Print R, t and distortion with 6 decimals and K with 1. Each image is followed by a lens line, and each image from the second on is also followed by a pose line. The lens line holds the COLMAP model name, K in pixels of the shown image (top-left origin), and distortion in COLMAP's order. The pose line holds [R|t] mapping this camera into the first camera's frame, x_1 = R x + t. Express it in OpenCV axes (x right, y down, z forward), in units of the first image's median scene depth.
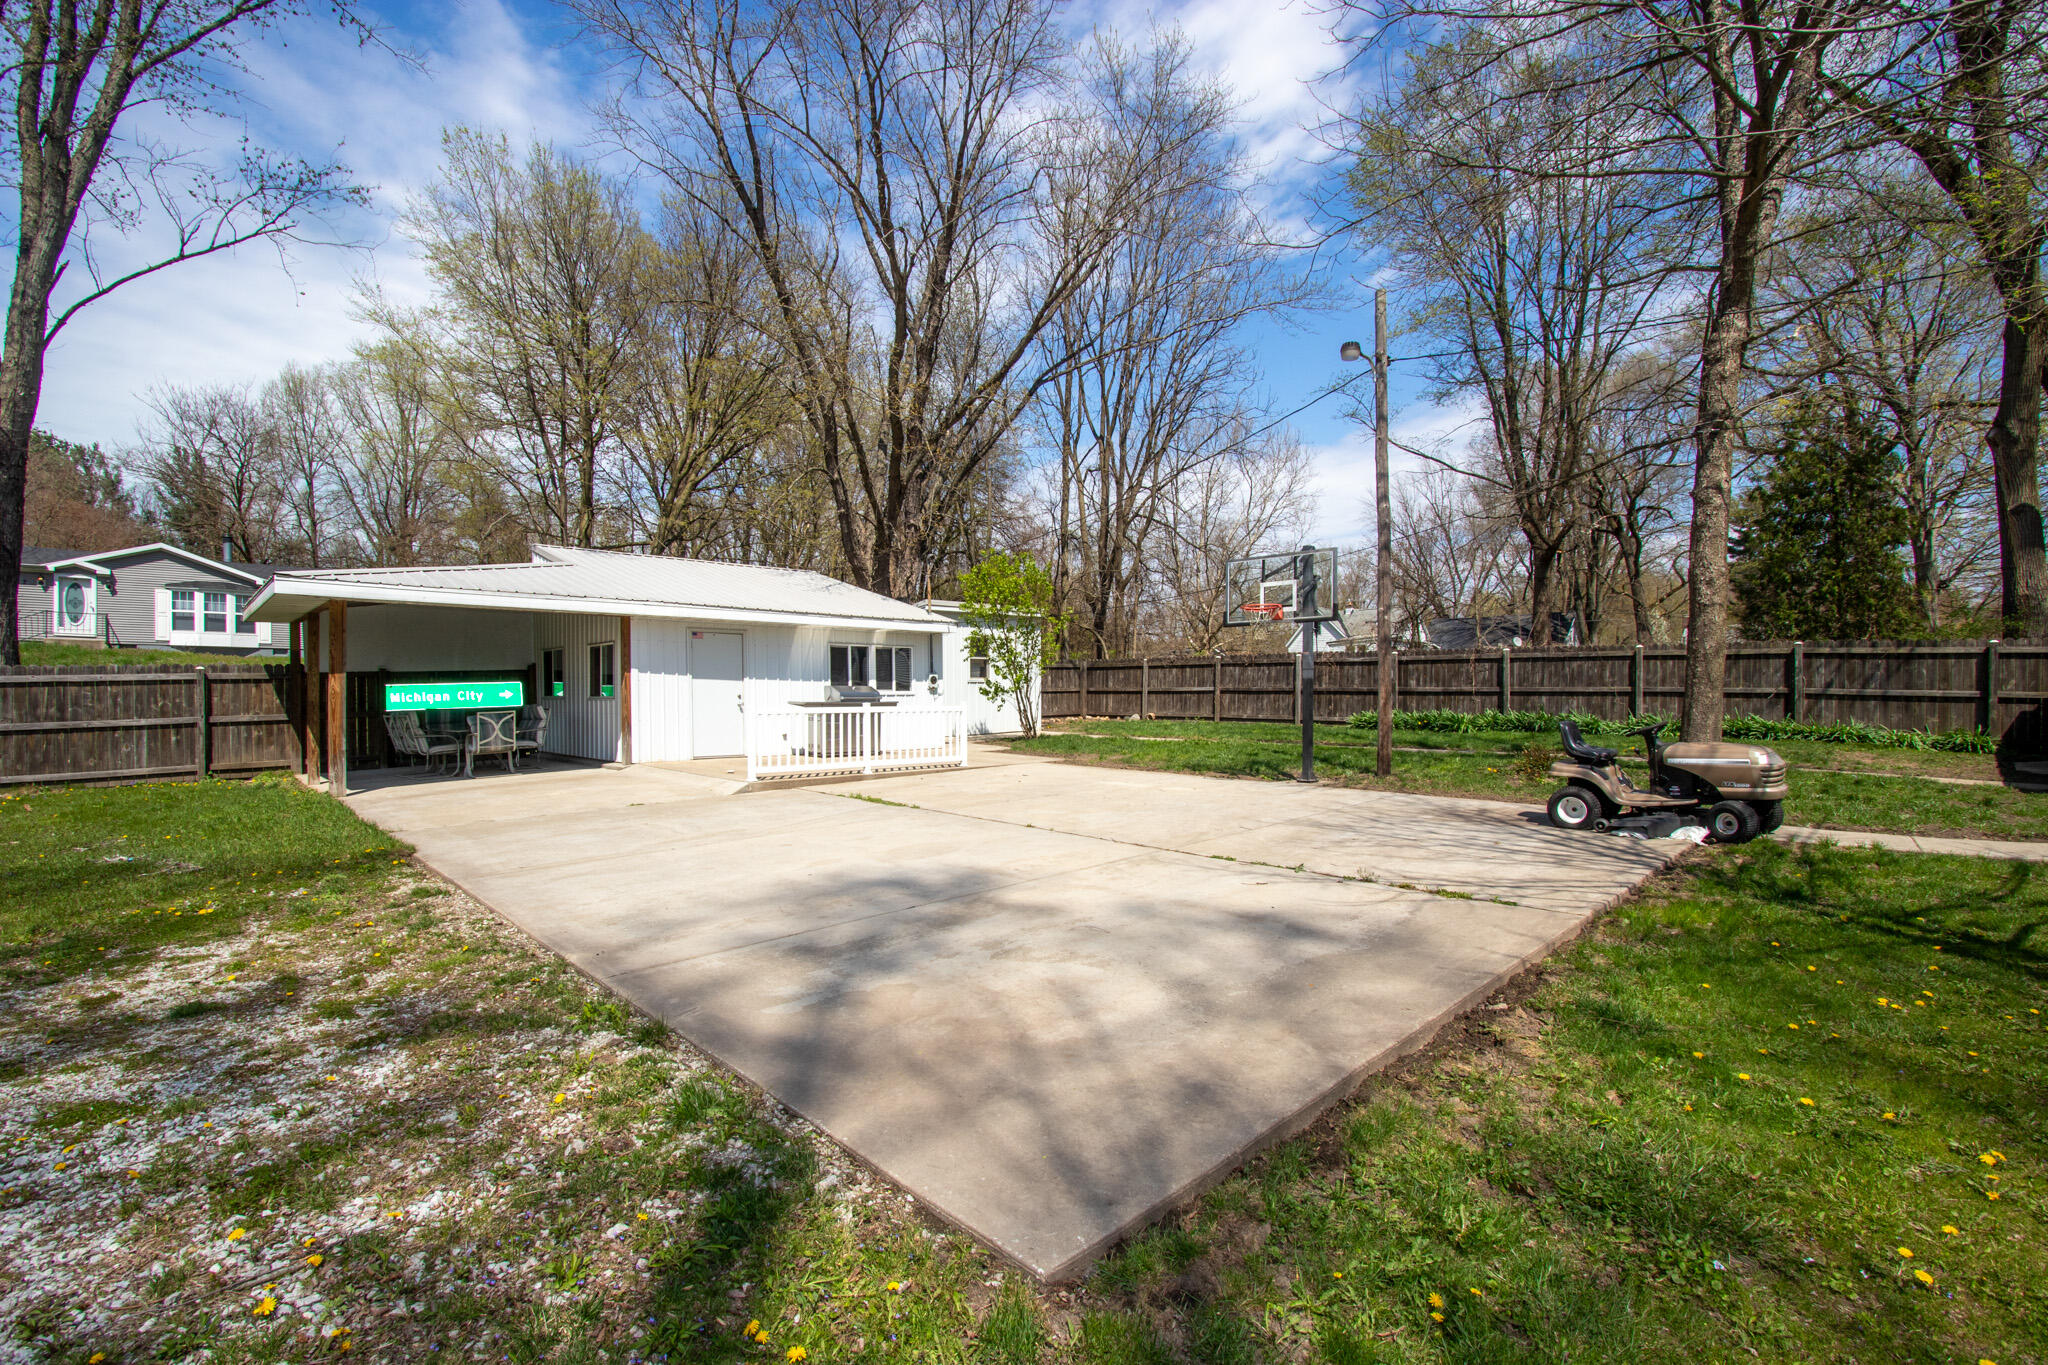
lens RADIAL K [[938.3, 0, 1019.3], [0, 938.3, 691.0], [0, 0, 1]] dist [-0.015424, 0.002190]
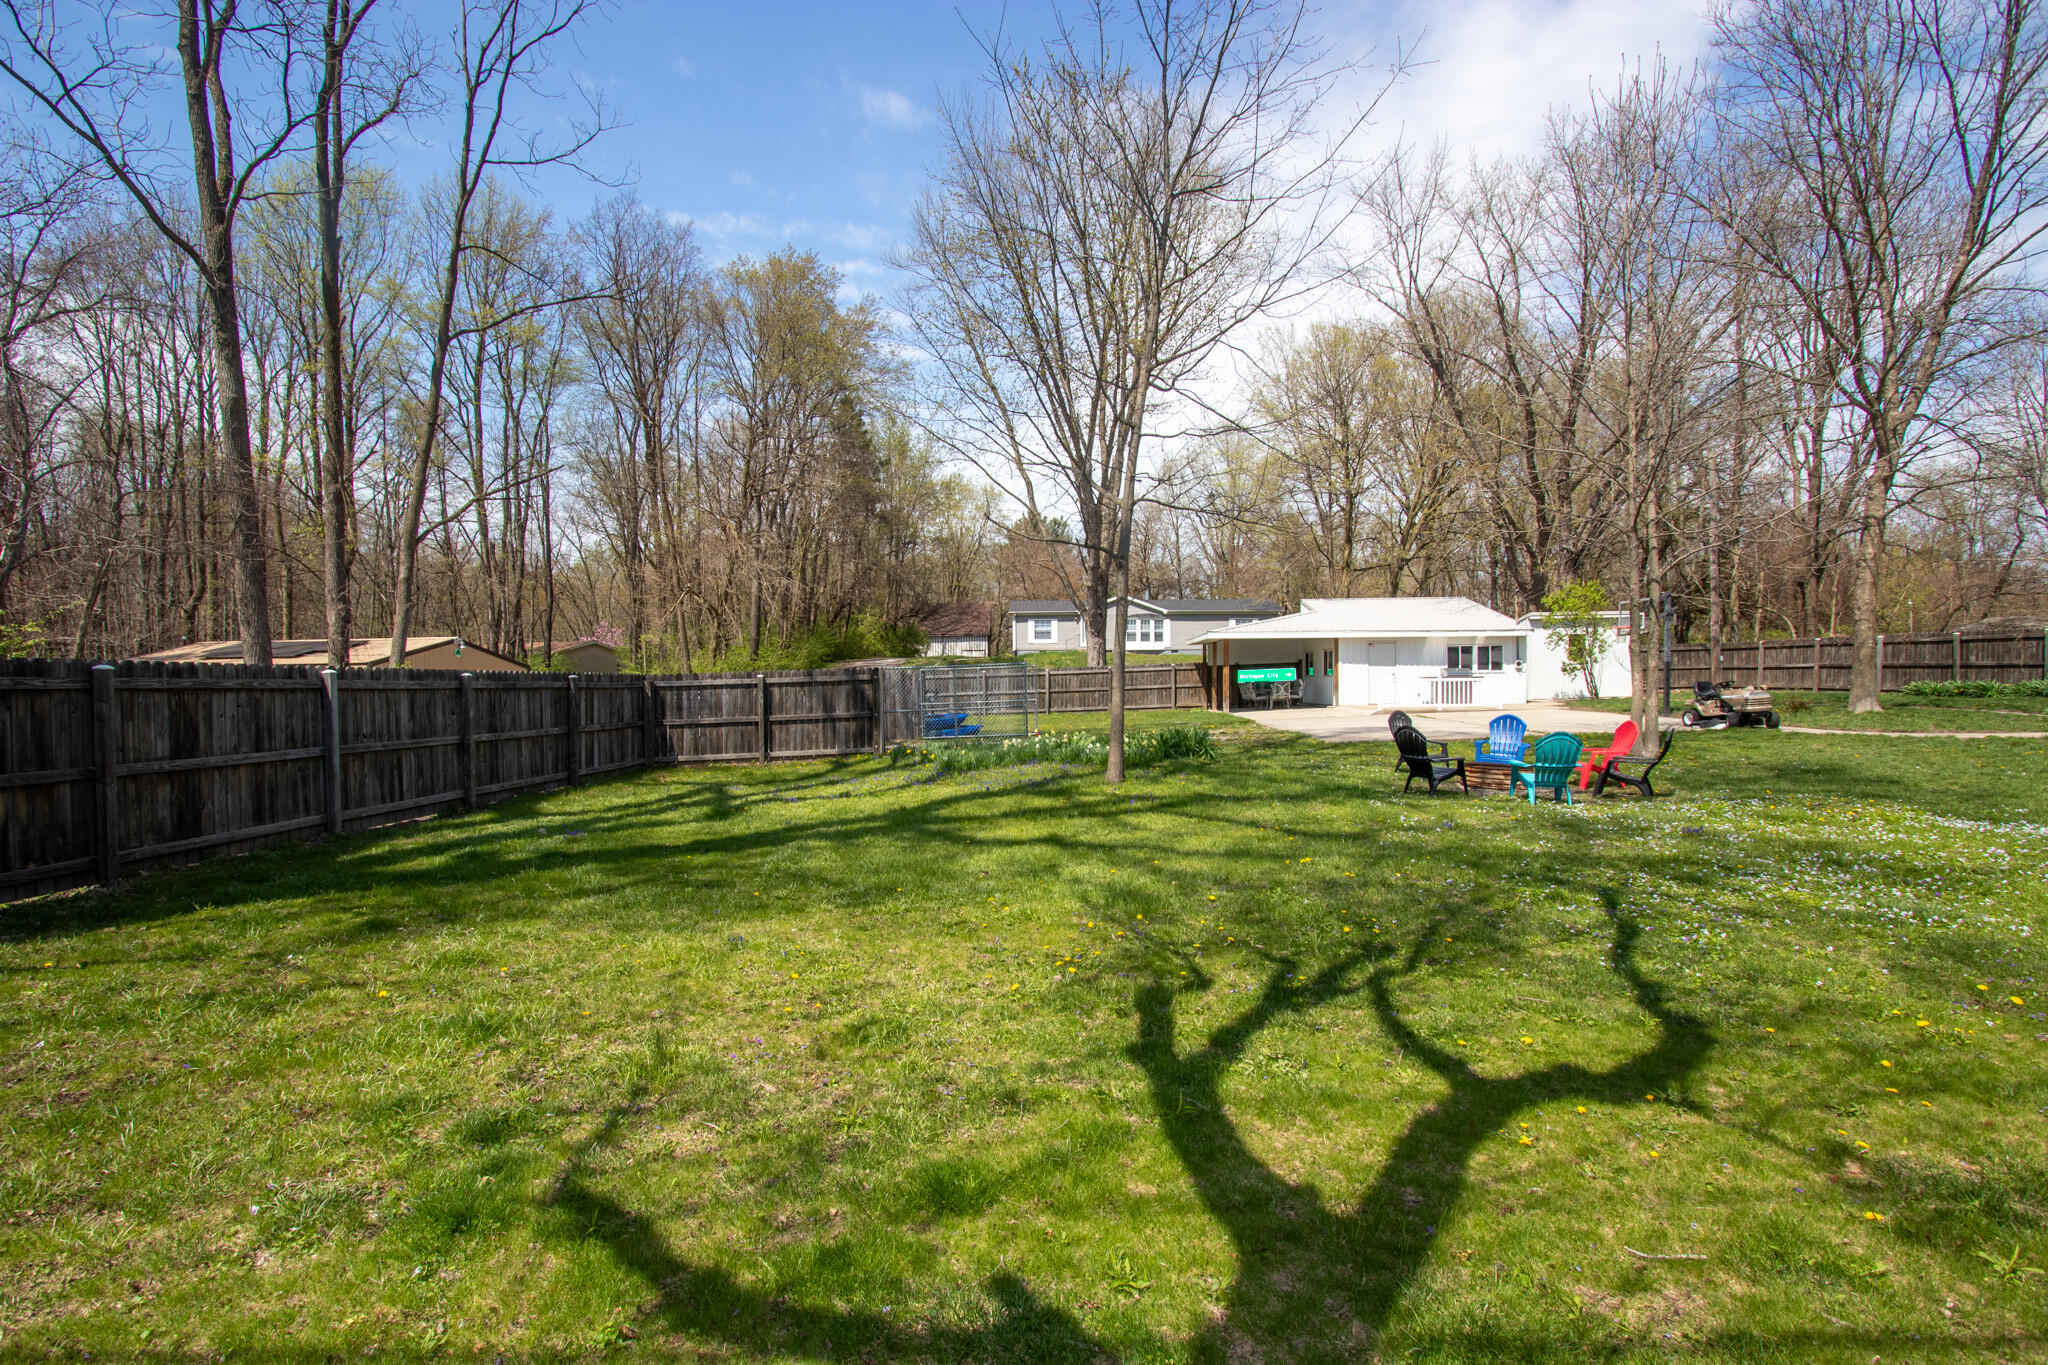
lens RADIAL K [[938.3, 0, 1014.4], [0, 938.3, 698.2], [0, 0, 1]] dist [-0.015424, 0.002190]
pose [[0.690134, 0.007993, -0.723637, 0.619903], [0.012010, 0.999675, 0.022496, 0.002268], [0.723581, -0.024217, 0.689814, -1.011476]]
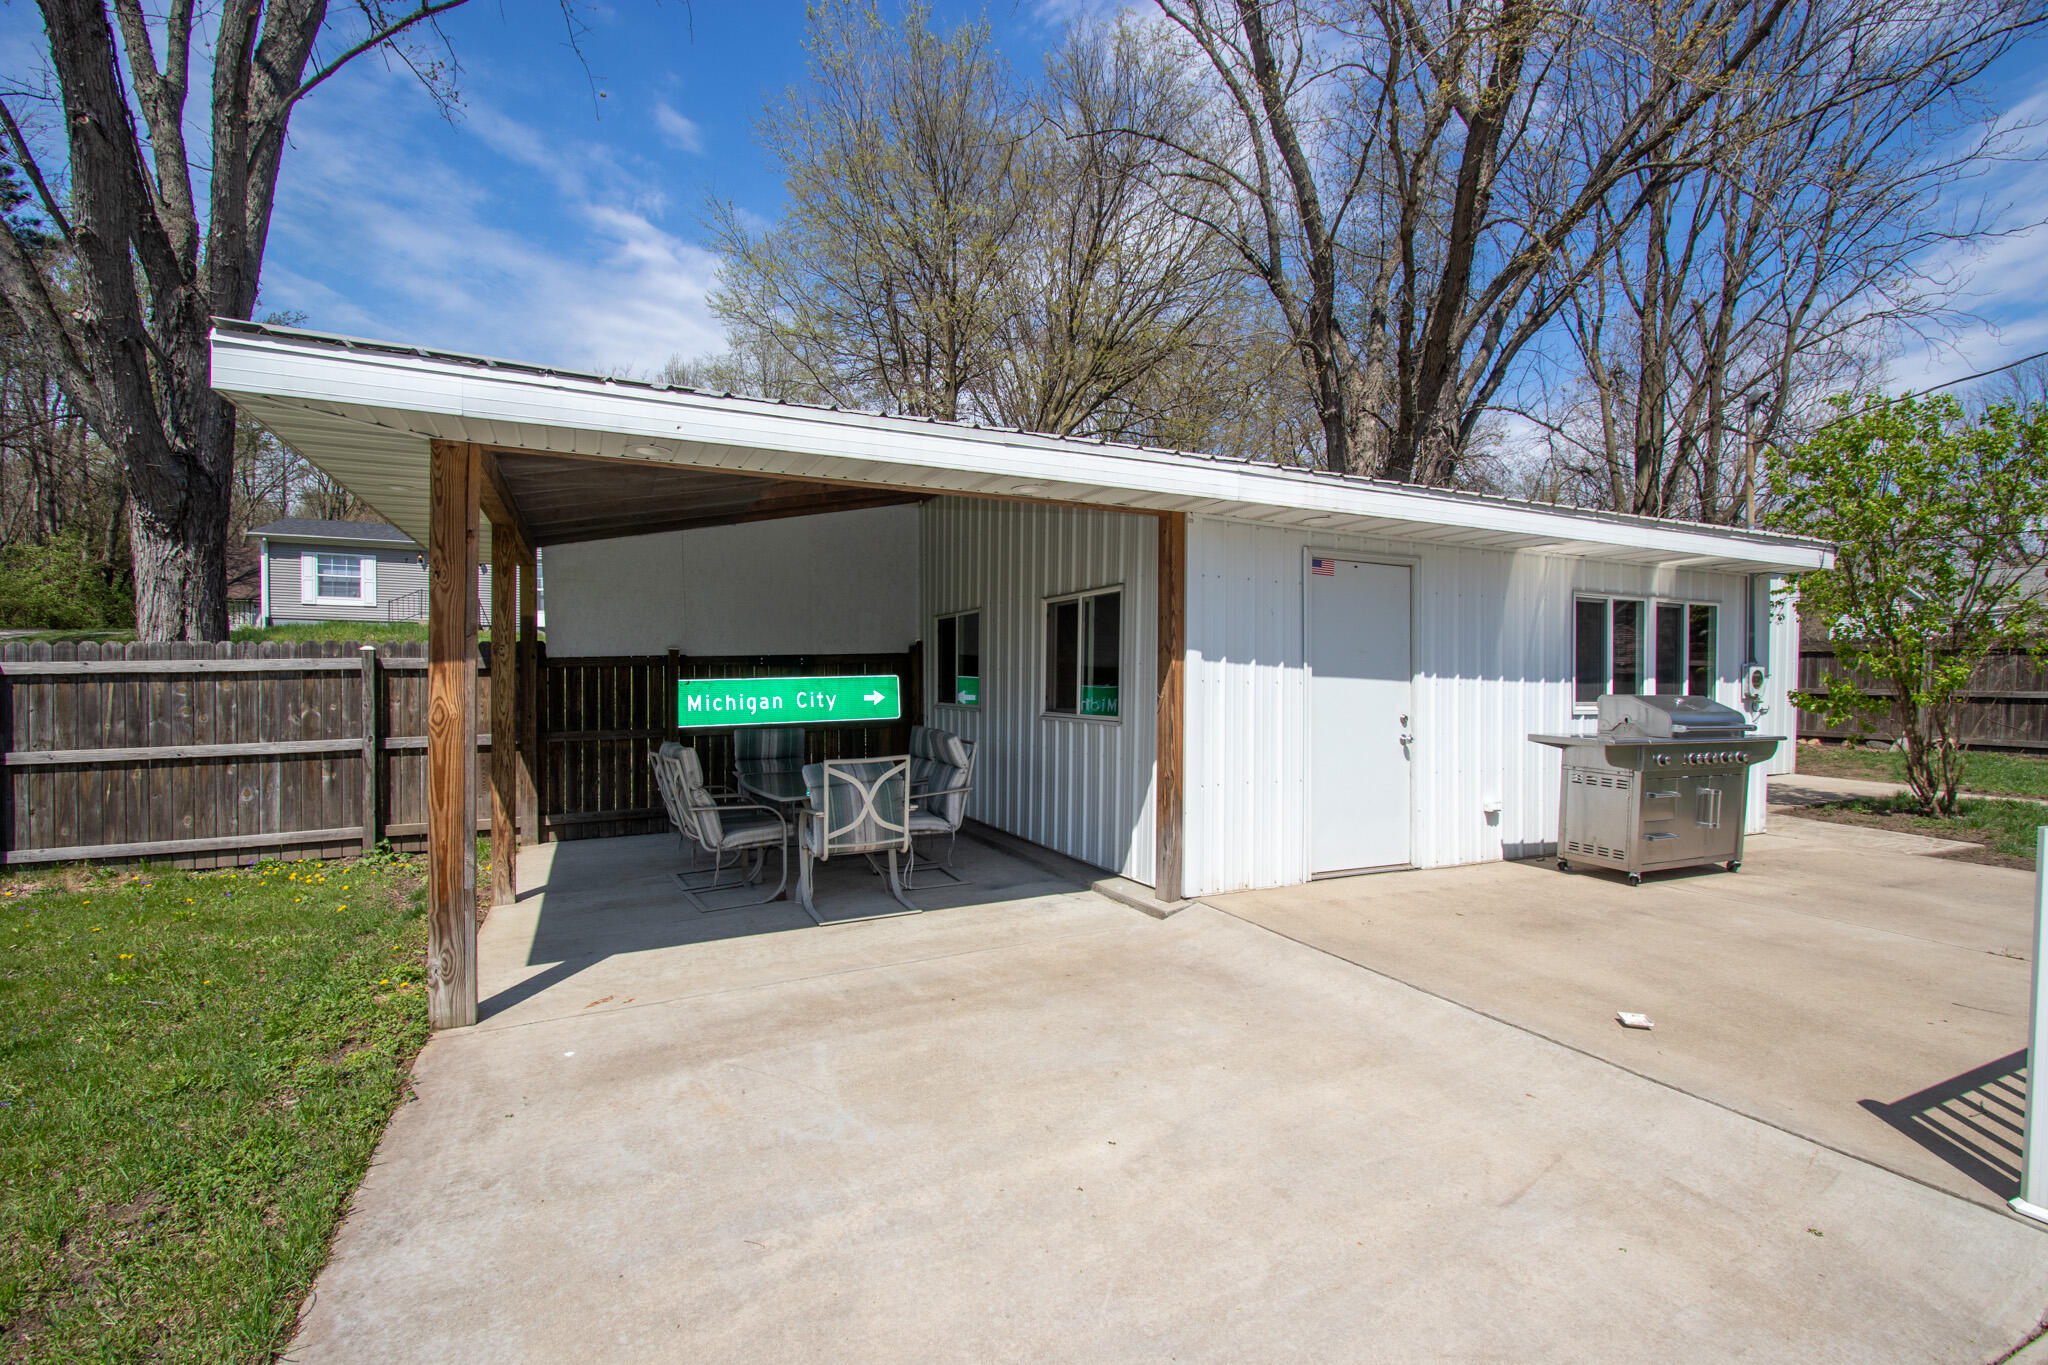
lens RADIAL K [[938.3, 0, 1021.4], [0, 938.3, 682.1], [0, 0, 1]] dist [-0.015424, 0.002190]
pose [[0.947285, 0.011783, -0.320174, -0.346594], [-0.010391, 0.999928, 0.006055, -0.011956], [0.320223, -0.002409, 0.947339, 0.601920]]
